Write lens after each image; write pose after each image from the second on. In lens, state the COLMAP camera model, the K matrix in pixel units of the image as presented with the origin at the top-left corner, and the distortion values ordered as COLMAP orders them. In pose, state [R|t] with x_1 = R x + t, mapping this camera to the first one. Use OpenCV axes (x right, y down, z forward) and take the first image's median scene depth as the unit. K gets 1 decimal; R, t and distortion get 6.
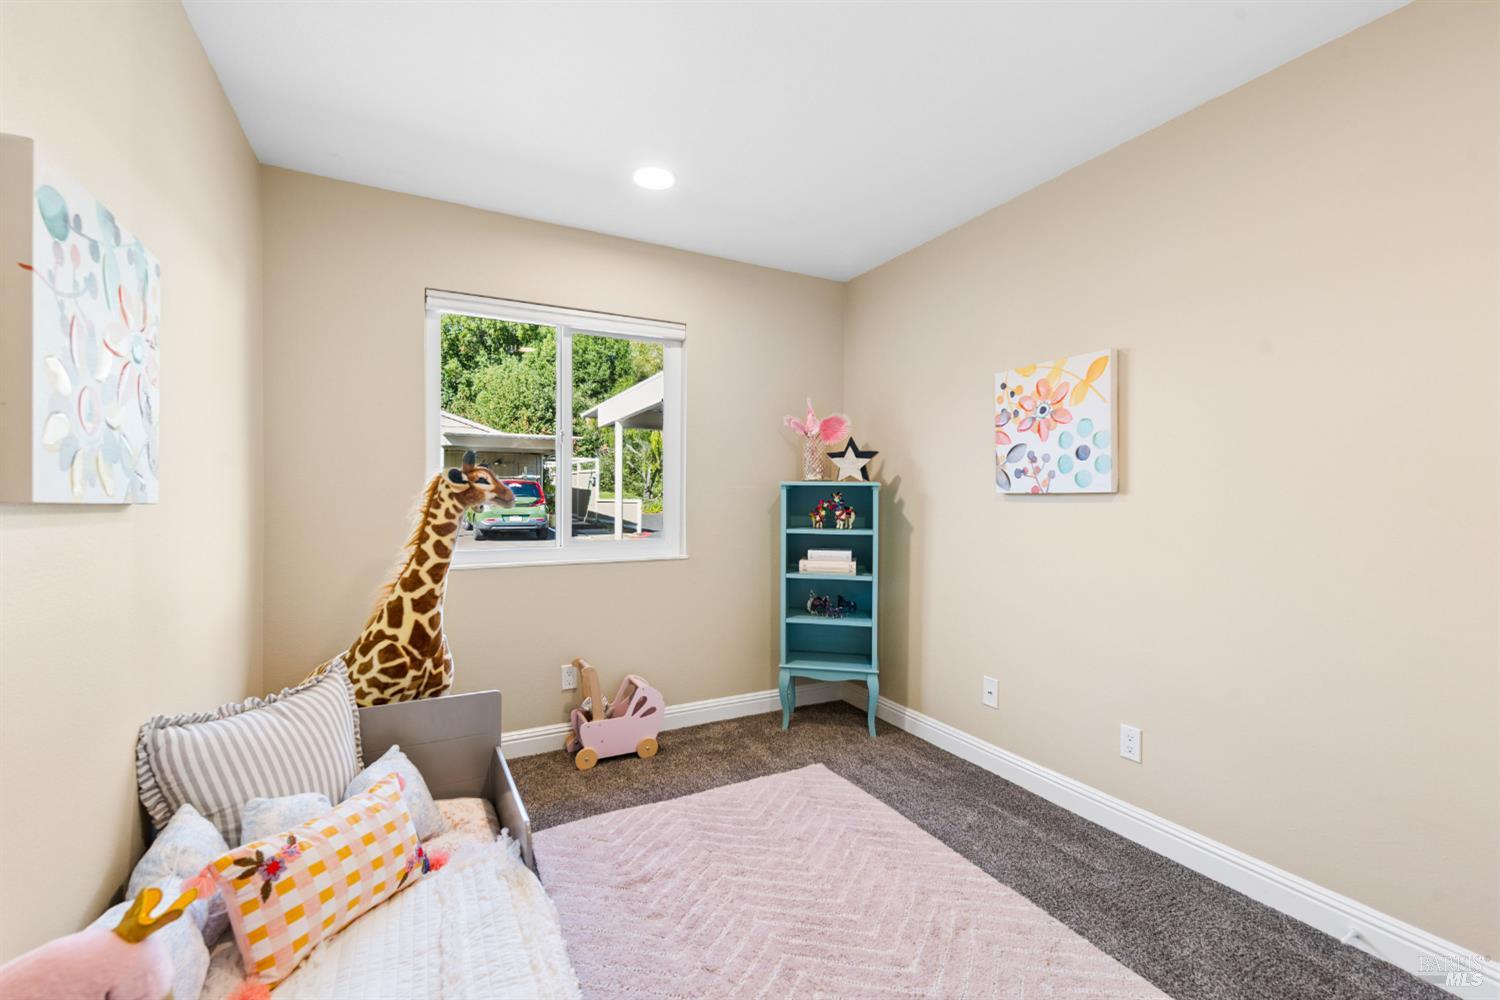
lens RADIAL K [[667.5, 0, 745.8], [0, 667.5, 498.1], [0, 0, 1]] dist [0.026083, -0.000438]
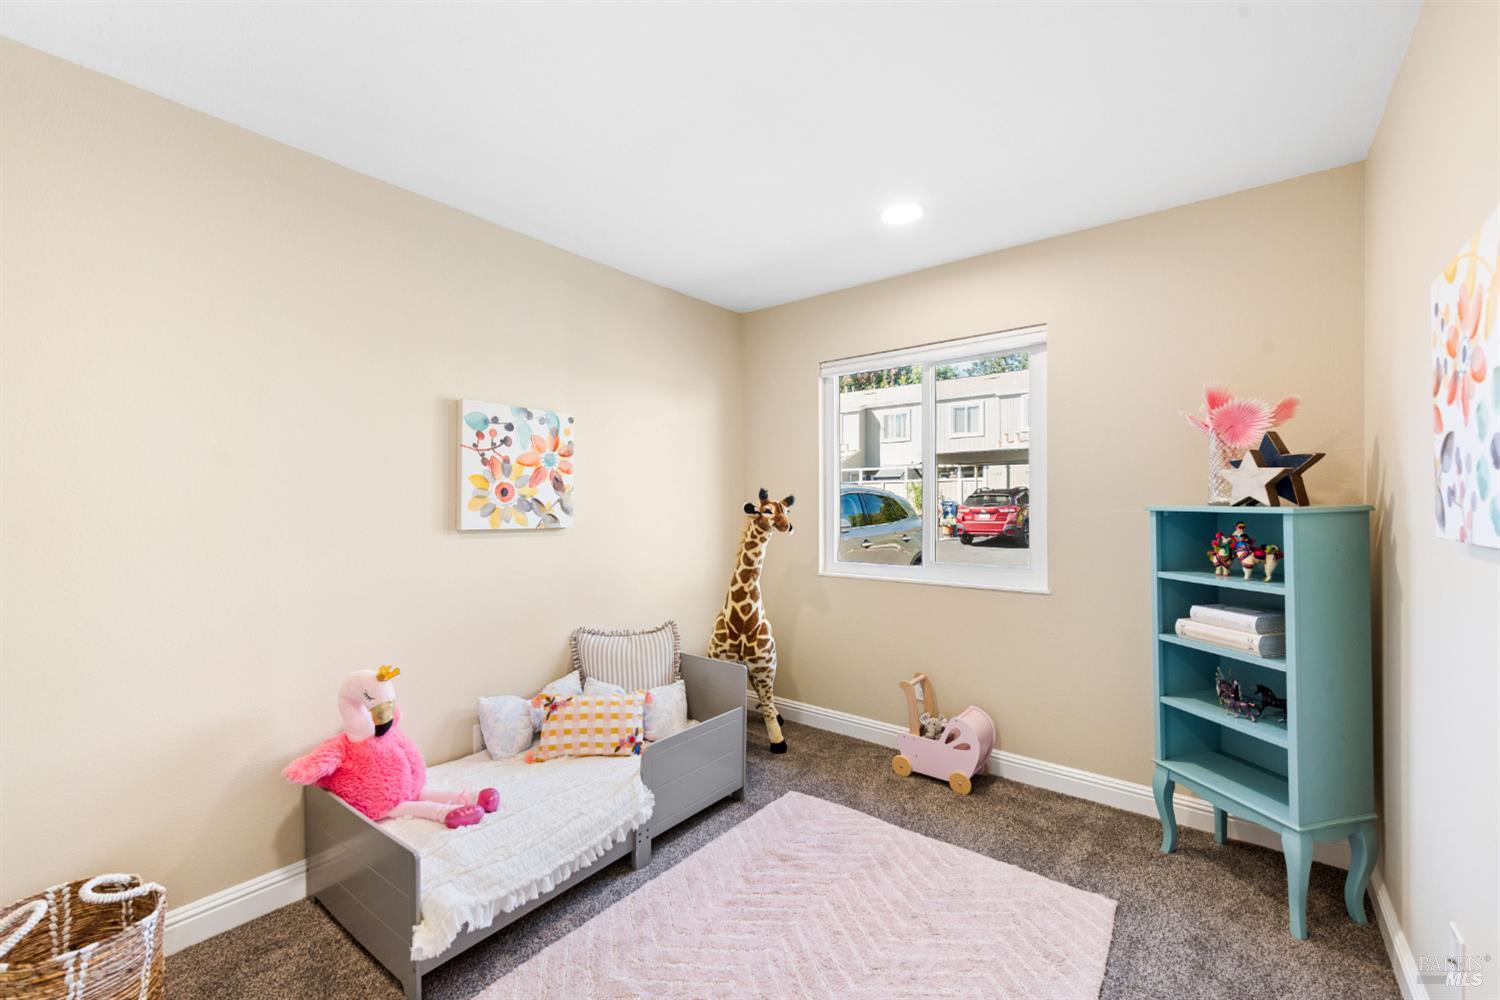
lens RADIAL K [[633.3, 0, 751.0], [0, 633.3, 497.8], [0, 0, 1]] dist [0.015280, -0.001782]
pose [[0.375598, -0.010619, -0.926722, 0.613896], [0.003227, 0.999943, -0.010150, -0.031751], [0.926777, 0.000821, 0.375611, 0.386159]]
